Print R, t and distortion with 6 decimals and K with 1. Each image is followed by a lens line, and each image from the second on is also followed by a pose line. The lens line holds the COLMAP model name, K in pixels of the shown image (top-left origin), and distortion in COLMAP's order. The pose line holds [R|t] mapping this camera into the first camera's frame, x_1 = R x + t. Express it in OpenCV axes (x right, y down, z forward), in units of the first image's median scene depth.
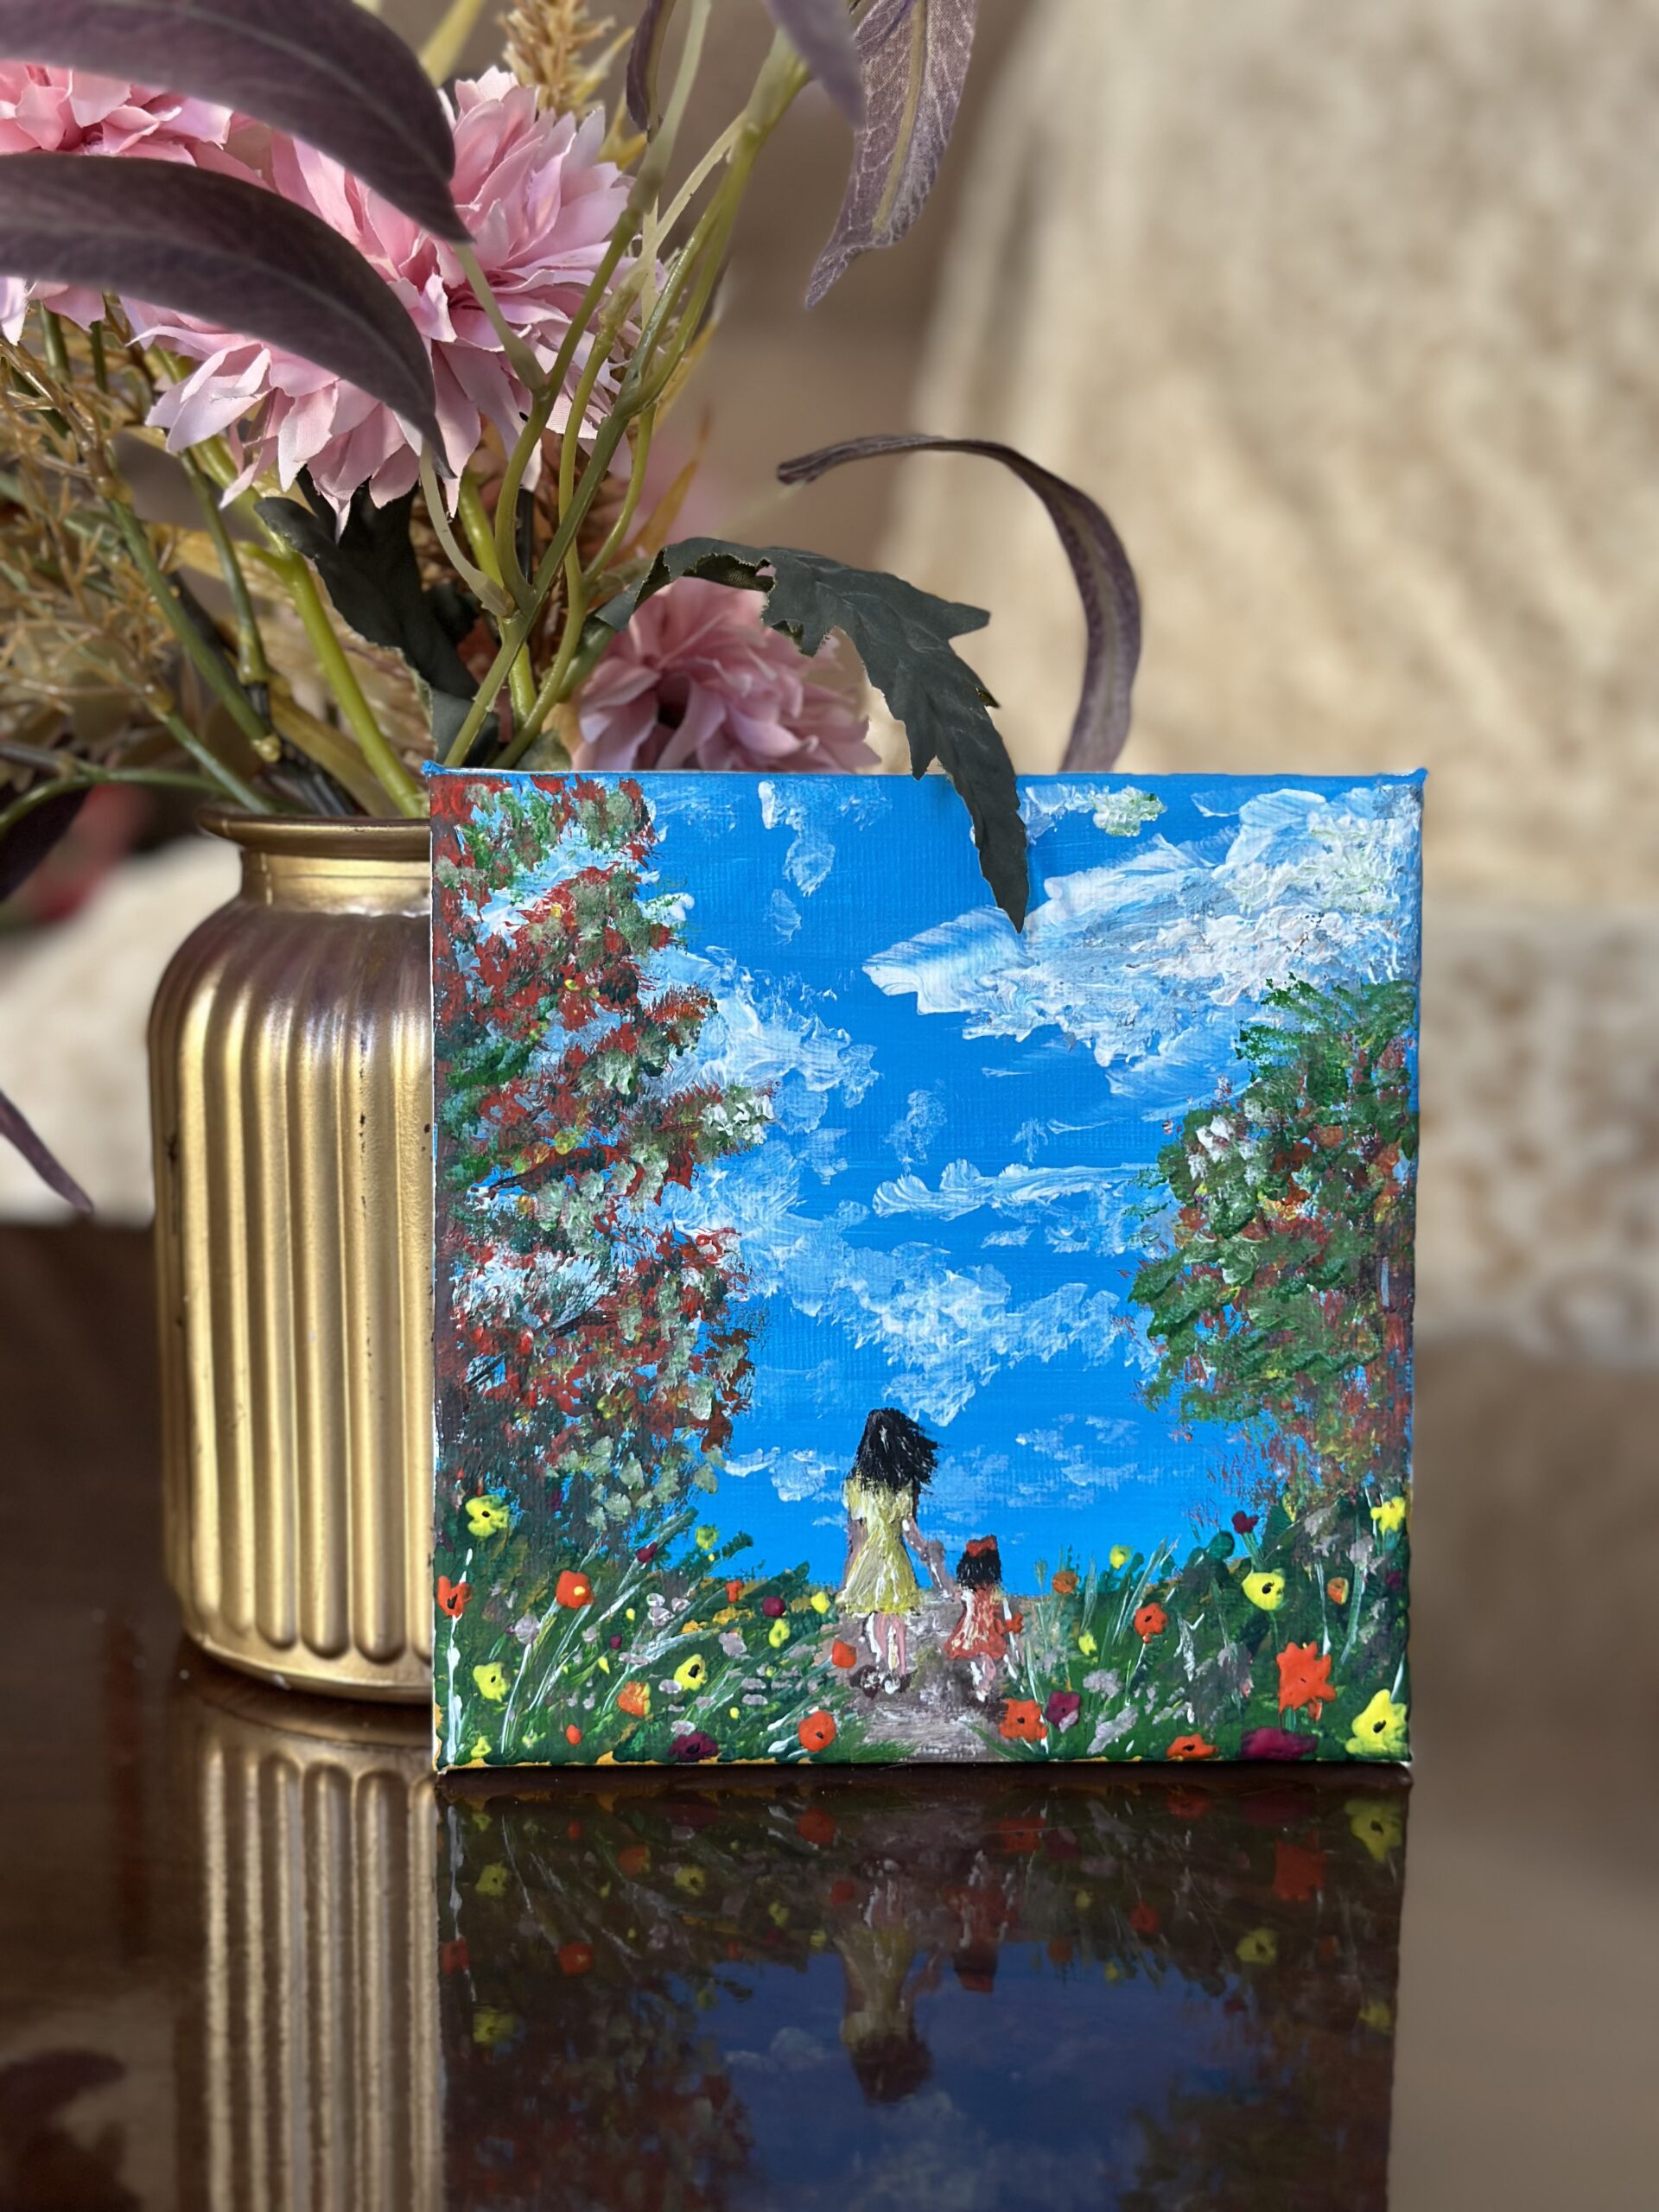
lens RADIAL K [[3101.6, 0, 830.3], [0, 3101.6, 1104.8], [0, 0, 1]] dist [0.117692, 0.000000]
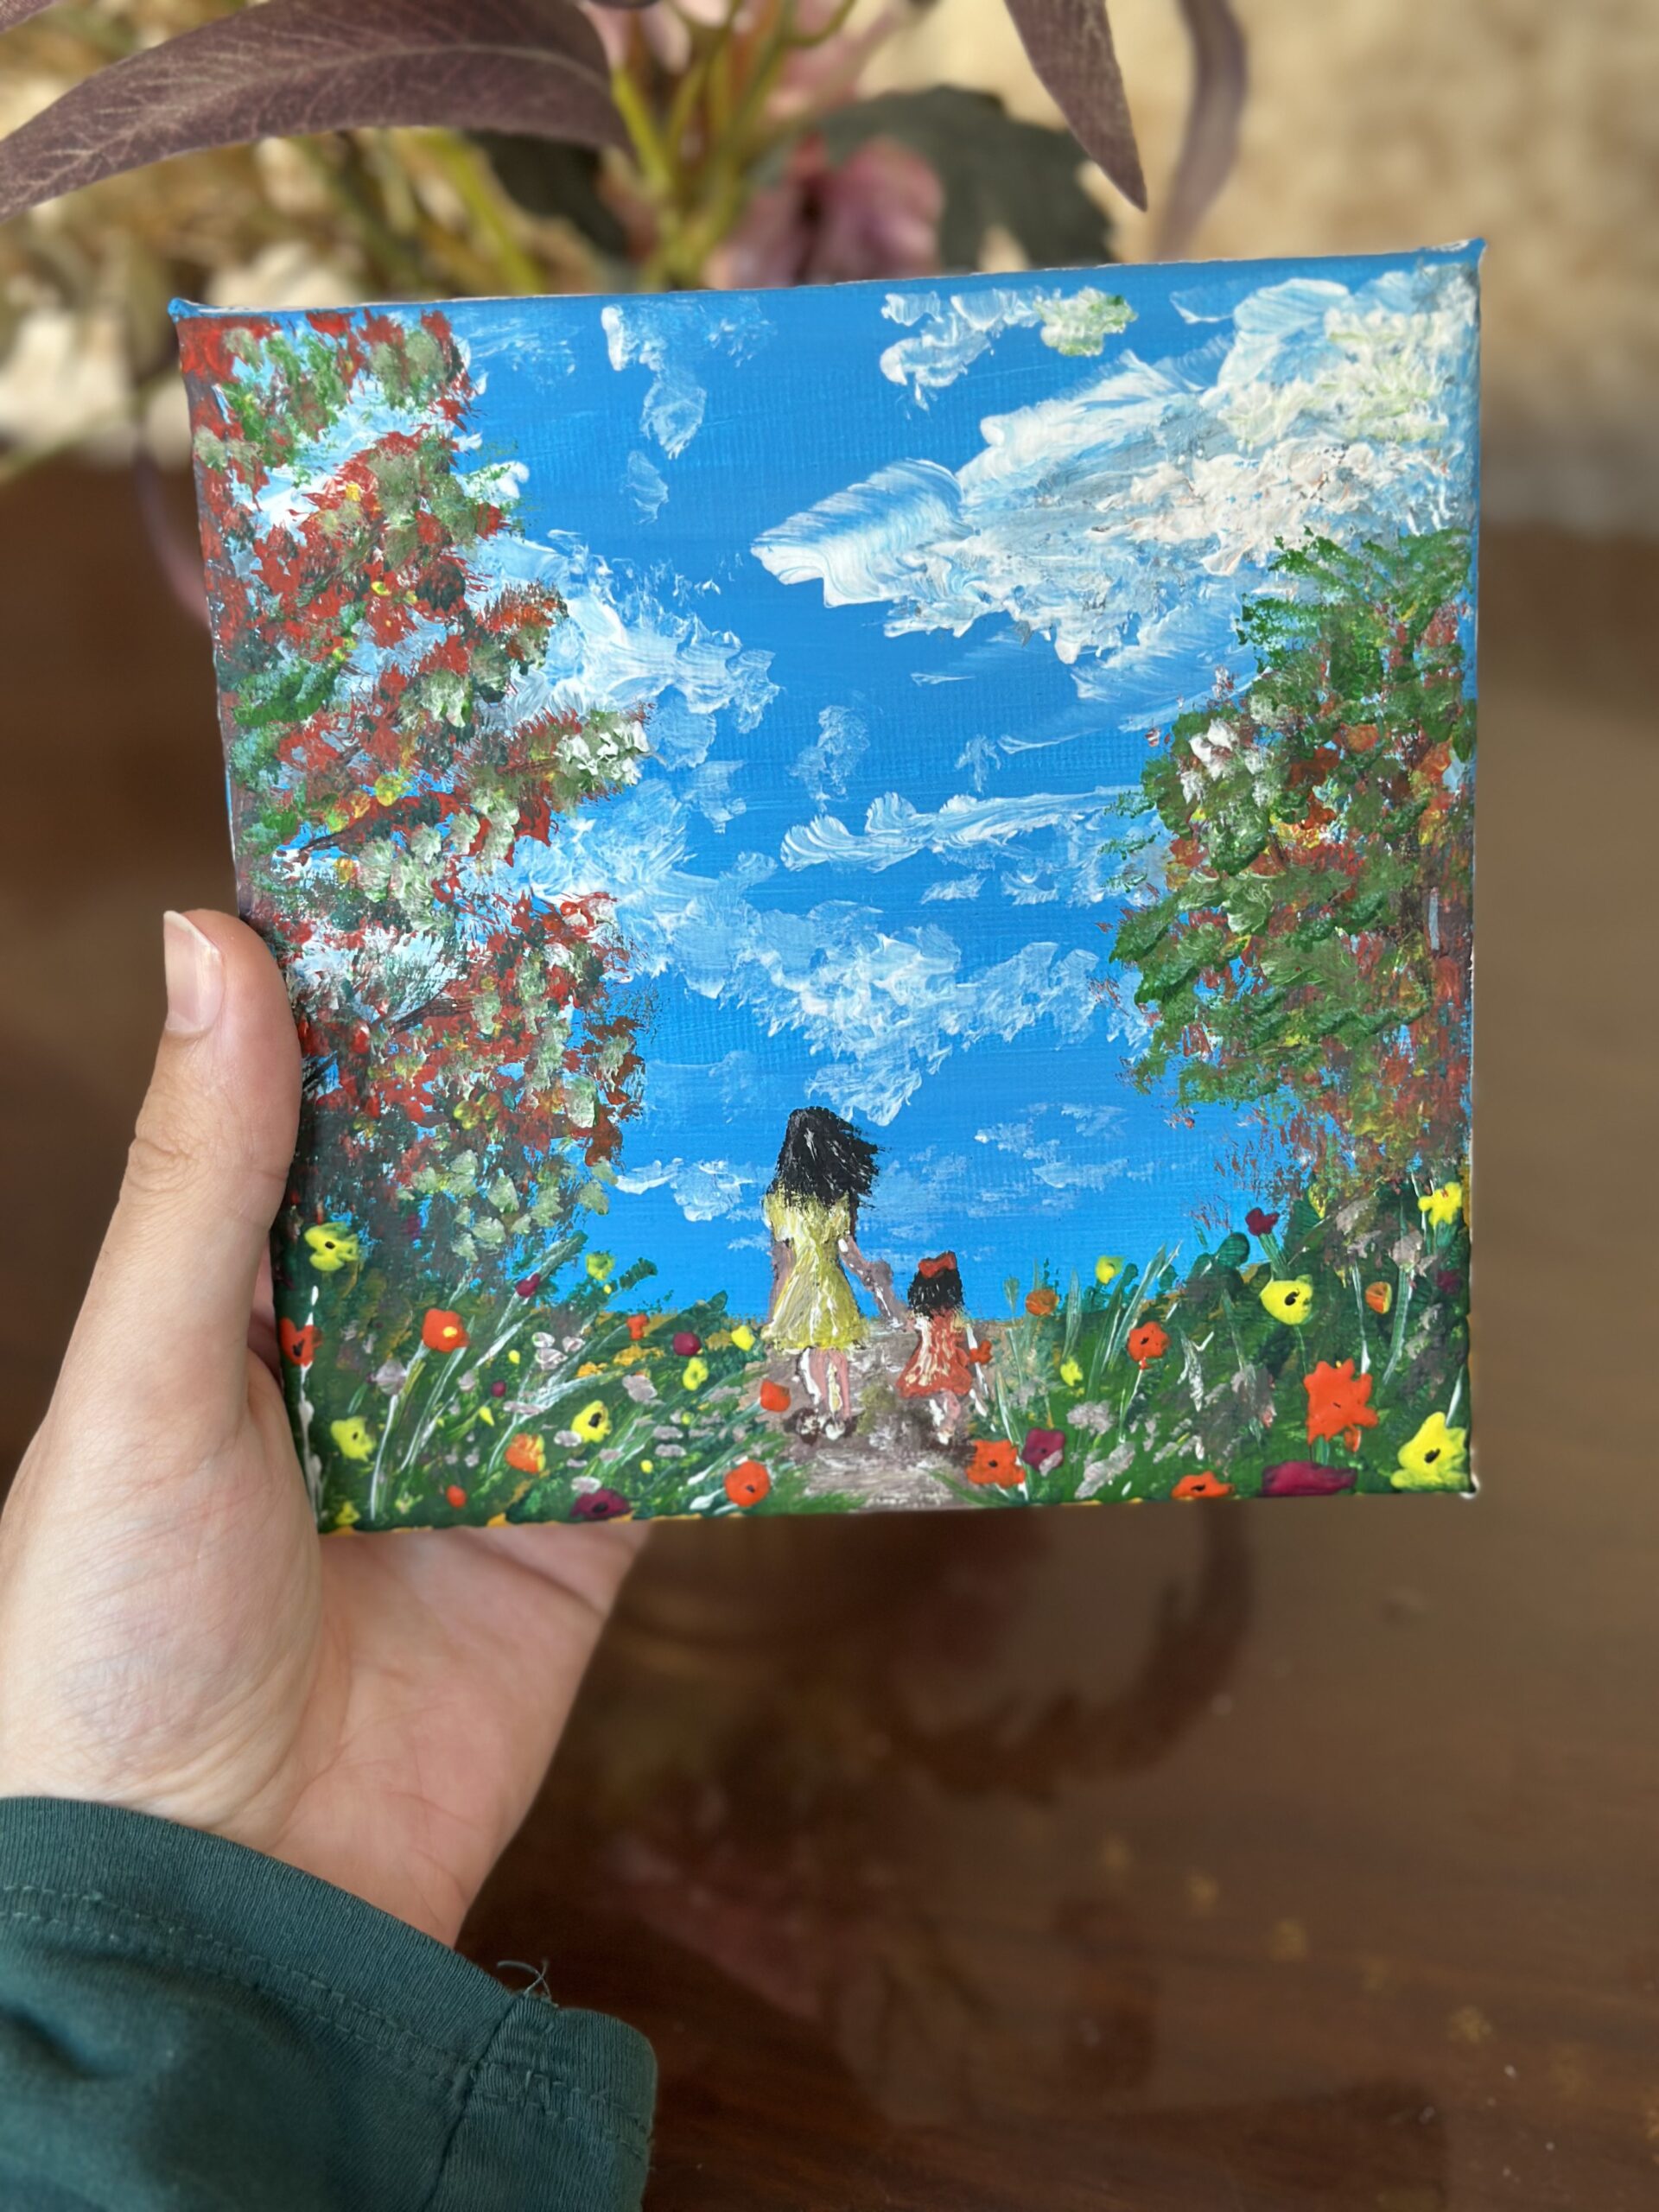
lens RADIAL K [[3101.6, 0, 822.2], [0, 3101.6, 1106.9], [0, 0, 1]] dist [0.117692, 0.000000]
pose [[0.998120, -0.056751, 0.023155, 0.002278], [0.052884, 0.988350, 0.142716, -0.016389], [-0.030985, -0.141223, 0.989493, 0.208009]]
